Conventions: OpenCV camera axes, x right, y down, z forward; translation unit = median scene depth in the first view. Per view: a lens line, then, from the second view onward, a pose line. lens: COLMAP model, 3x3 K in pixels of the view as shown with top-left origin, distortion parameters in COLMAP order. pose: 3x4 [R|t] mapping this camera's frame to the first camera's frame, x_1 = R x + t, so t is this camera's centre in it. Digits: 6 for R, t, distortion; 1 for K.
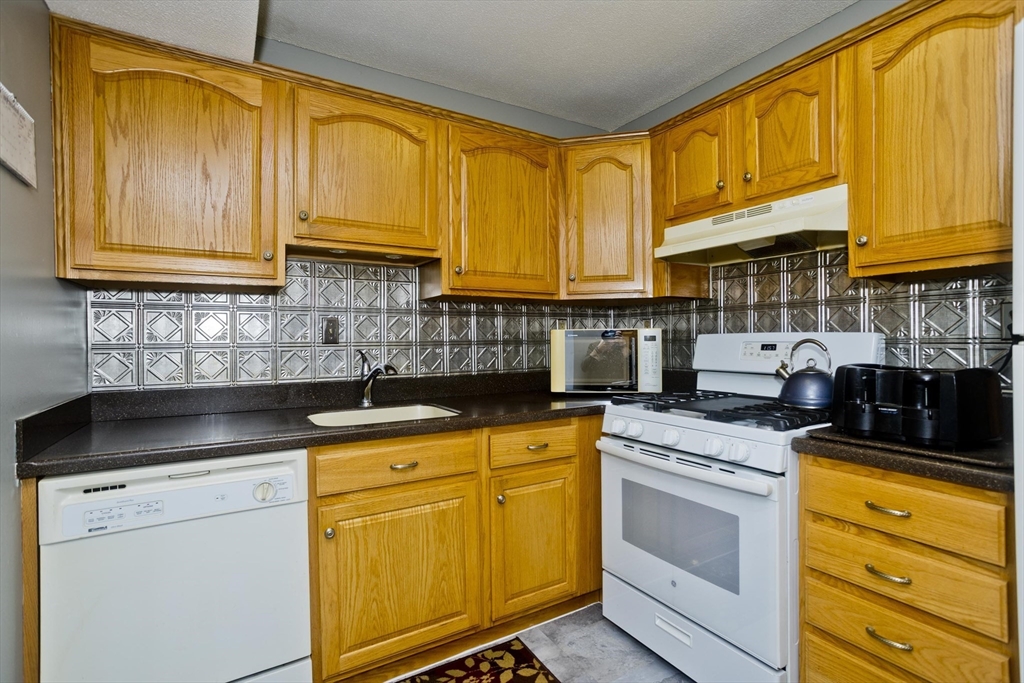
lens RADIAL K [[490.6, 0, 513.7], [0, 490.6, 336.9], [0, 0, 1]] dist [-0.050369, 0.030446]
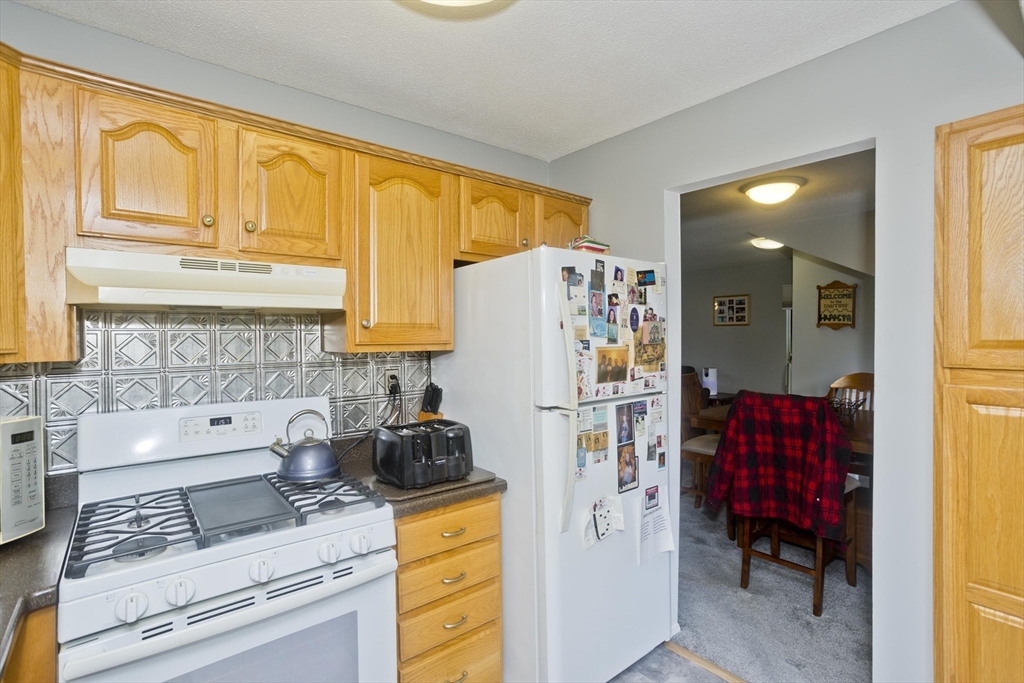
lens RADIAL K [[490.6, 0, 513.7], [0, 490.6, 336.9], [0, 0, 1]] dist [-0.050369, 0.030446]
pose [[-0.146706, 0.003093, 0.989175, -0.456799], [0.001333, 0.999995, -0.002929, -0.145247], [-0.989179, 0.000889, -0.146710, 0.724124]]
